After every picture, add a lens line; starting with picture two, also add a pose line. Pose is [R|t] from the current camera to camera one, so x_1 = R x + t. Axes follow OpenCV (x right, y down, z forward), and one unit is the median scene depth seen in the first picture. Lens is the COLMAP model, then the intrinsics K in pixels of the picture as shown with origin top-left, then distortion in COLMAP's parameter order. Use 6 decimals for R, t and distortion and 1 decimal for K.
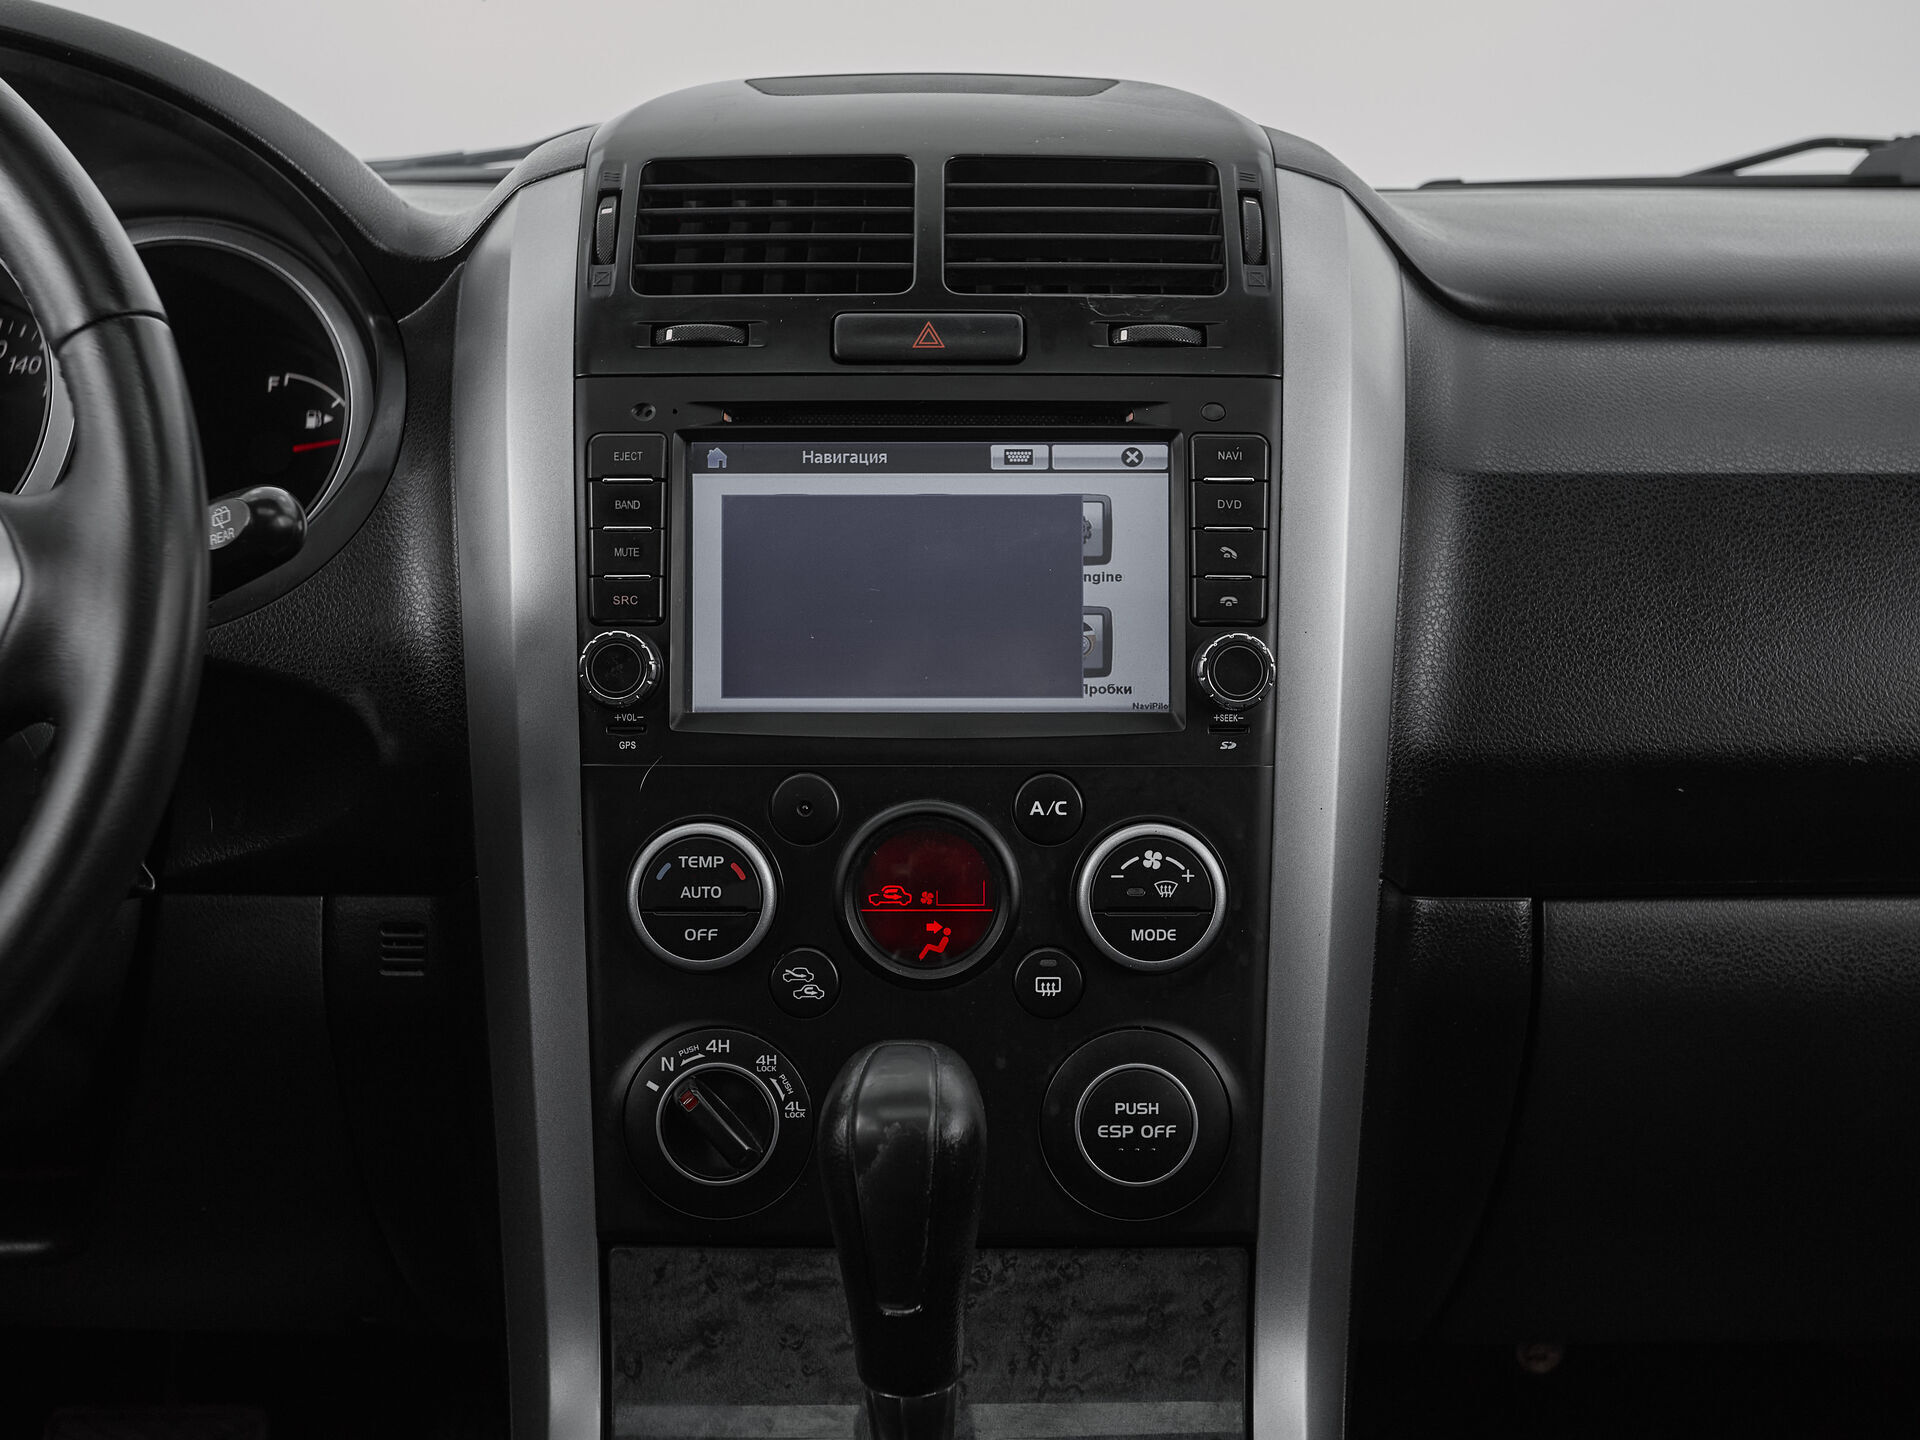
lens RADIAL K [[2673.2, 0, 924.1], [0, 2673.2, 711.0], [0, 0, 1]] dist [0.029085, 0.000000]
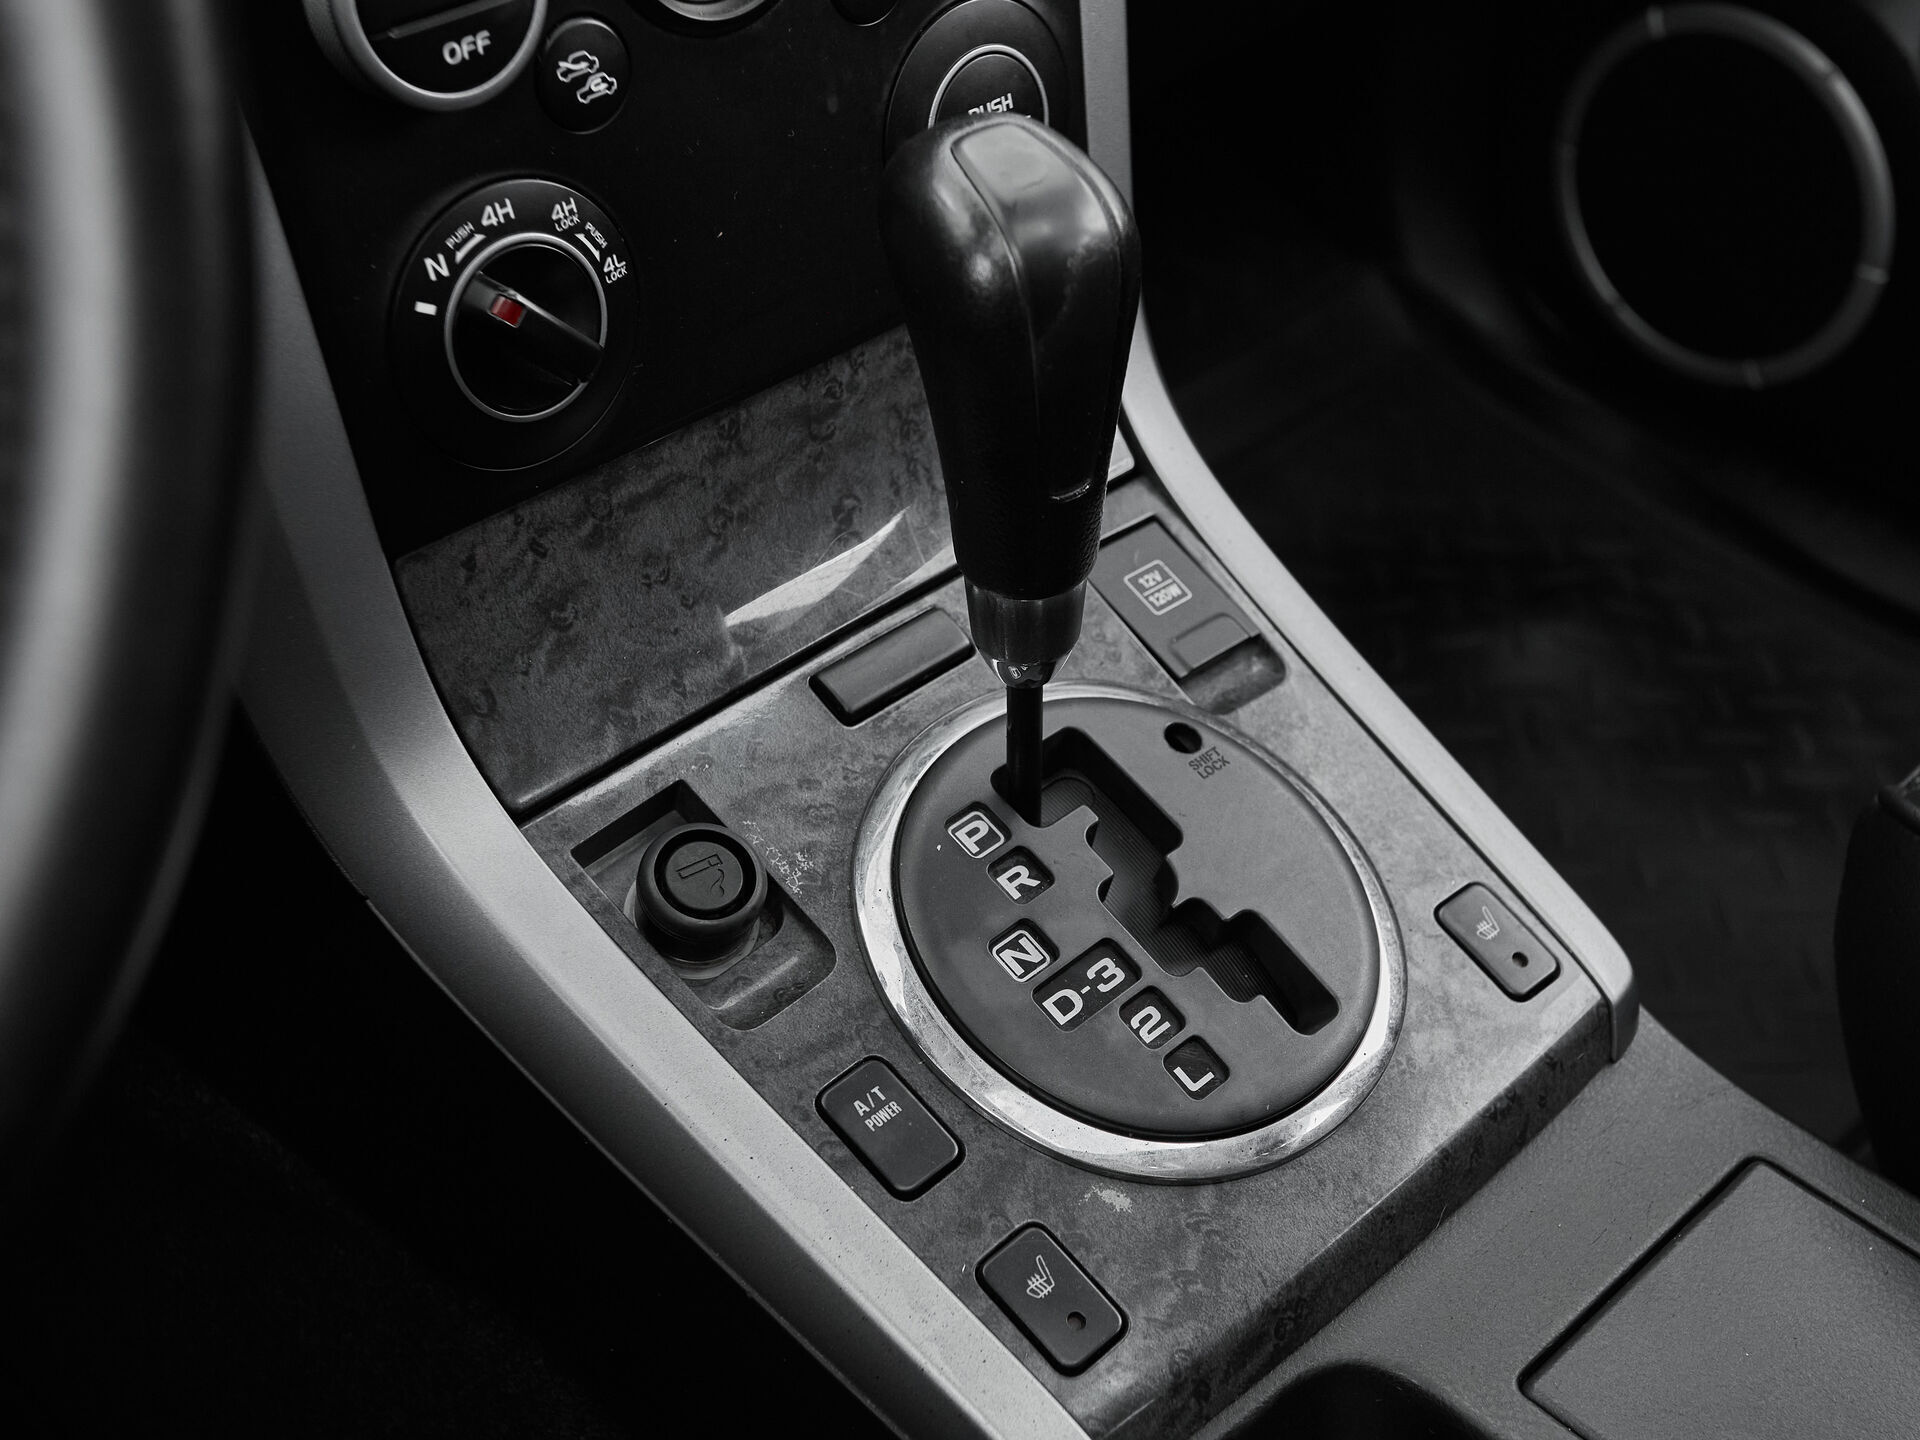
lens RADIAL K [[2548.5, 0, 1024.9], [0, 2548.5, 747.3], [0, 0, 1]] dist [0.027008, 0.000000]
pose [[0.697897, -0.445266, 0.560962, -0.382355], [0.120793, 0.845208, 0.520608, -0.067353], [-0.705938, -0.295571, 0.643653, 0.480112]]
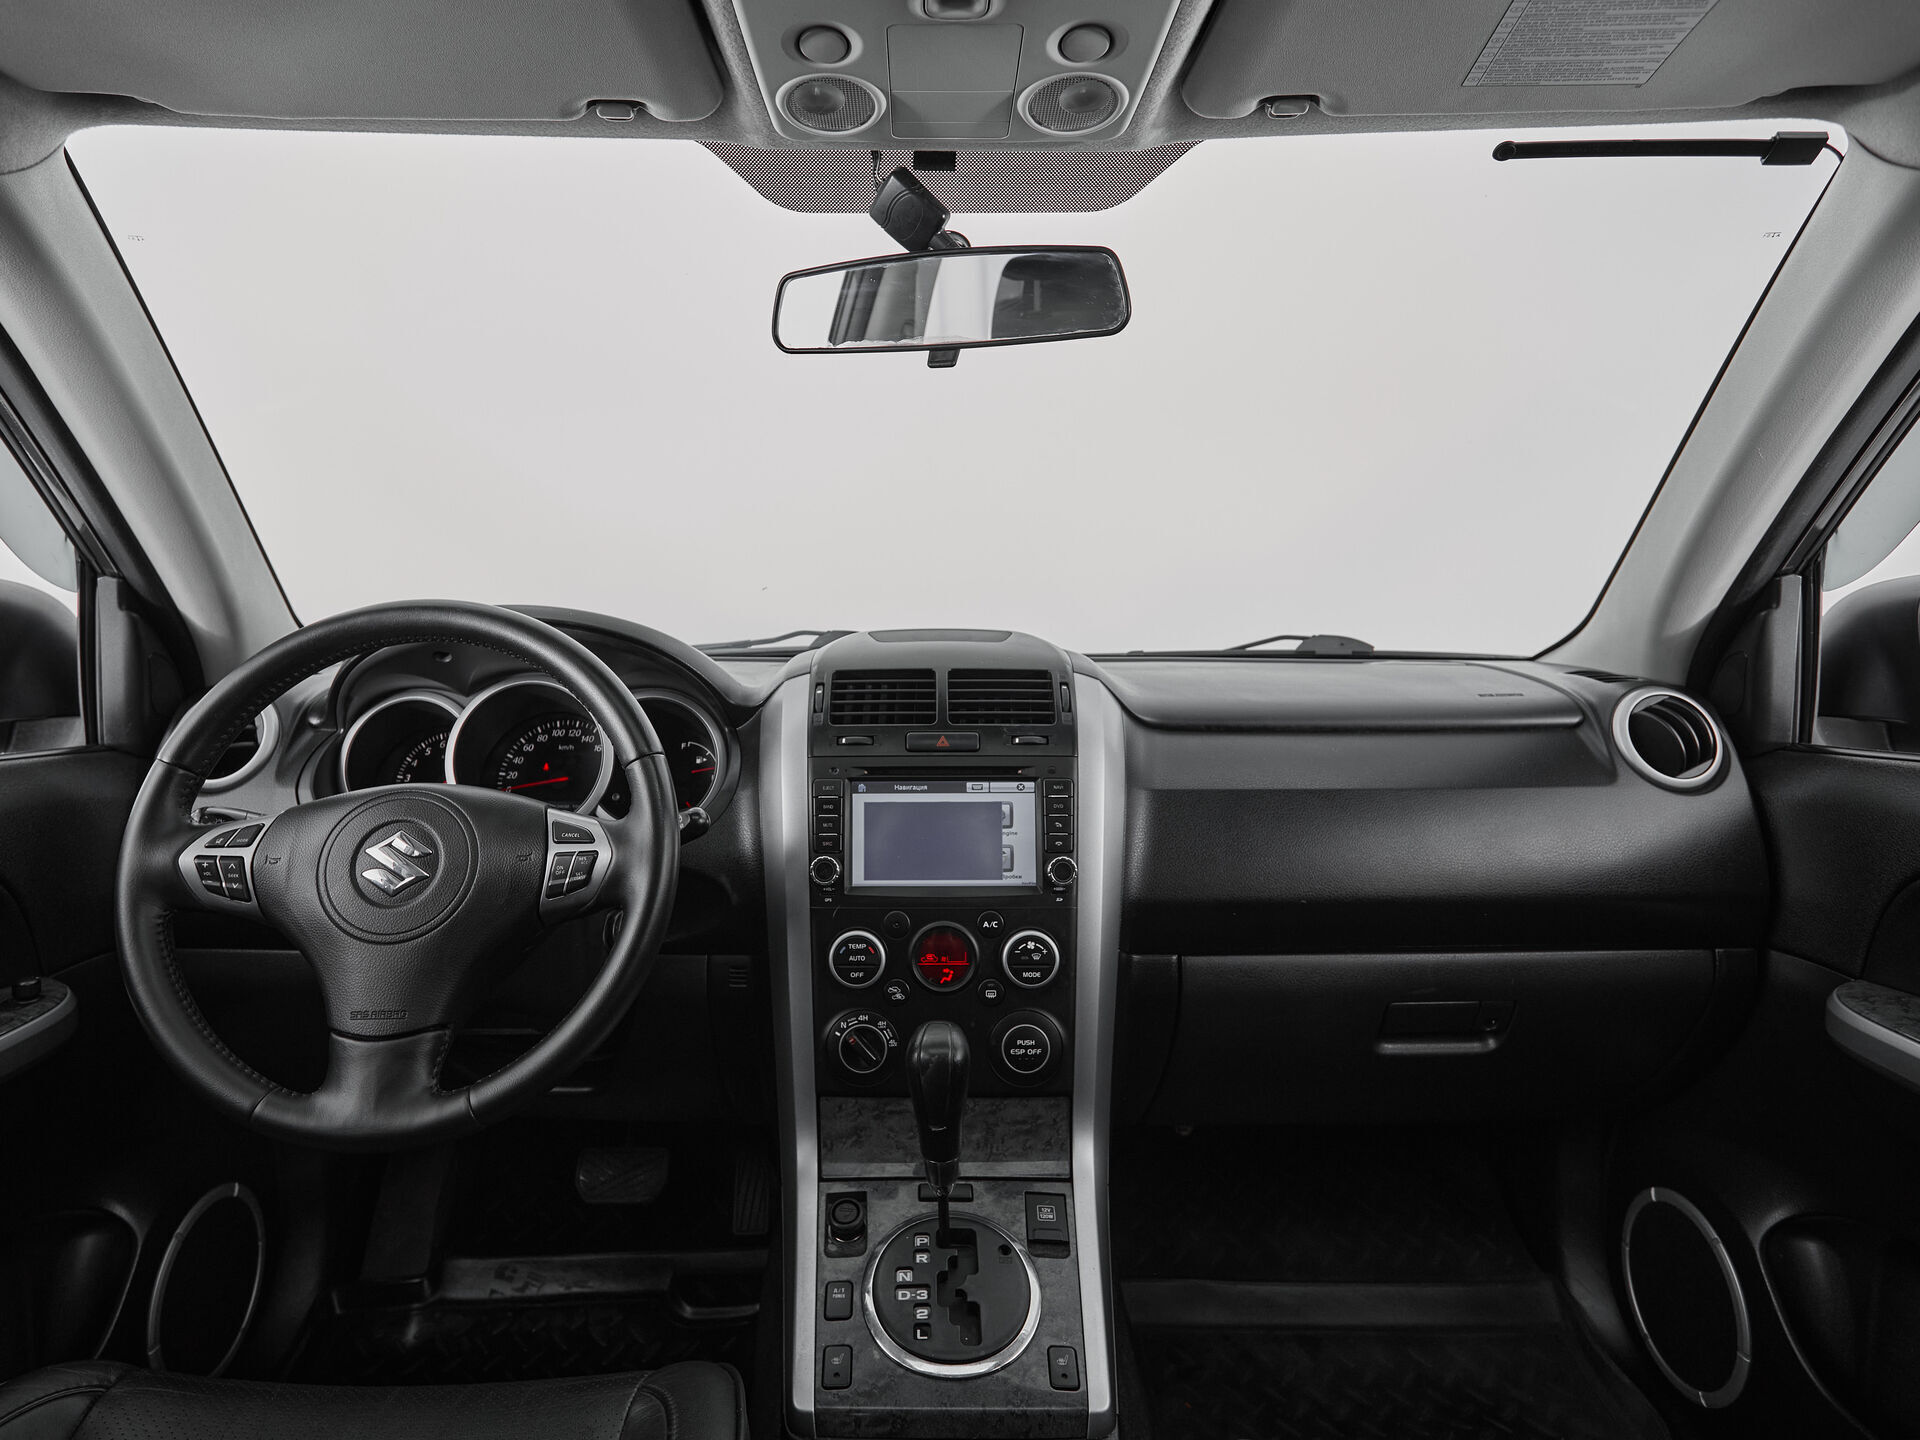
lens RADIAL K [[1147.5, 0, 909.4], [0, 1147.5, 721.7], [0, 0, 1]] dist [0.021257, -0.011874]
pose [[0.999990, -0.003393, -0.002864, -0.028051], [0.003162, 0.997008, -0.077239, -0.073106], [0.003118, 0.077229, 0.997008, -0.125054]]
